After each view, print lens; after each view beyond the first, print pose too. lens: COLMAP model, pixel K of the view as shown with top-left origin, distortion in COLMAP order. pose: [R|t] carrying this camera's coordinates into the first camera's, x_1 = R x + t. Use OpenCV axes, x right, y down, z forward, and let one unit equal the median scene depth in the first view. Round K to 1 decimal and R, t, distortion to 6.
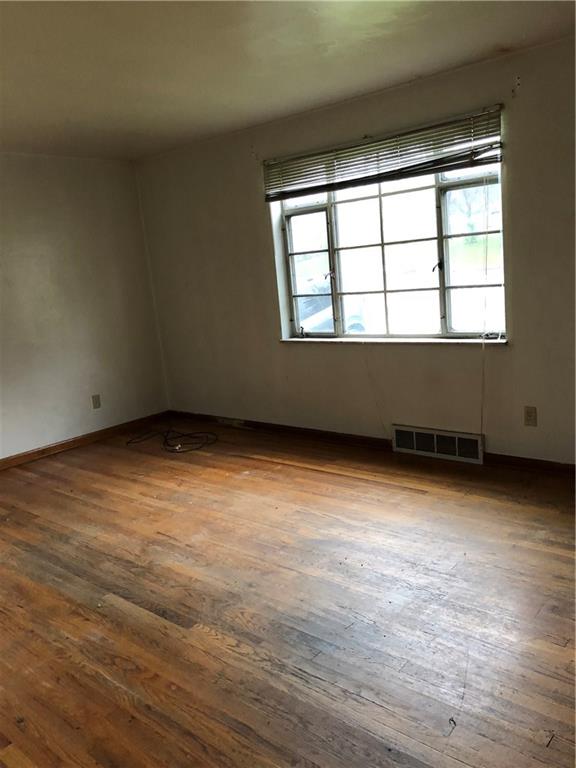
lens RADIAL K [[623.4, 0, 288.0], [0, 623.4, 384.0], [0, 0, 1]] dist [0.070426, -0.074225]
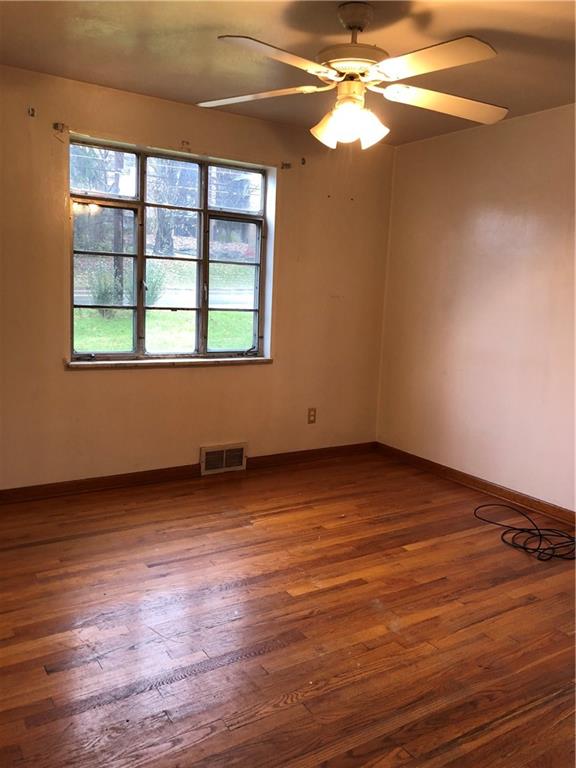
lens RADIAL K [[623.4, 0, 288.0], [0, 623.4, 384.0], [0, 0, 1]] dist [0.070426, -0.074225]
pose [[0.275519, -0.061257, 0.959342, -0.708575], [0.102224, 0.994176, 0.034122, -0.051484], [-0.955845, 0.088667, 0.280176, 0.594125]]
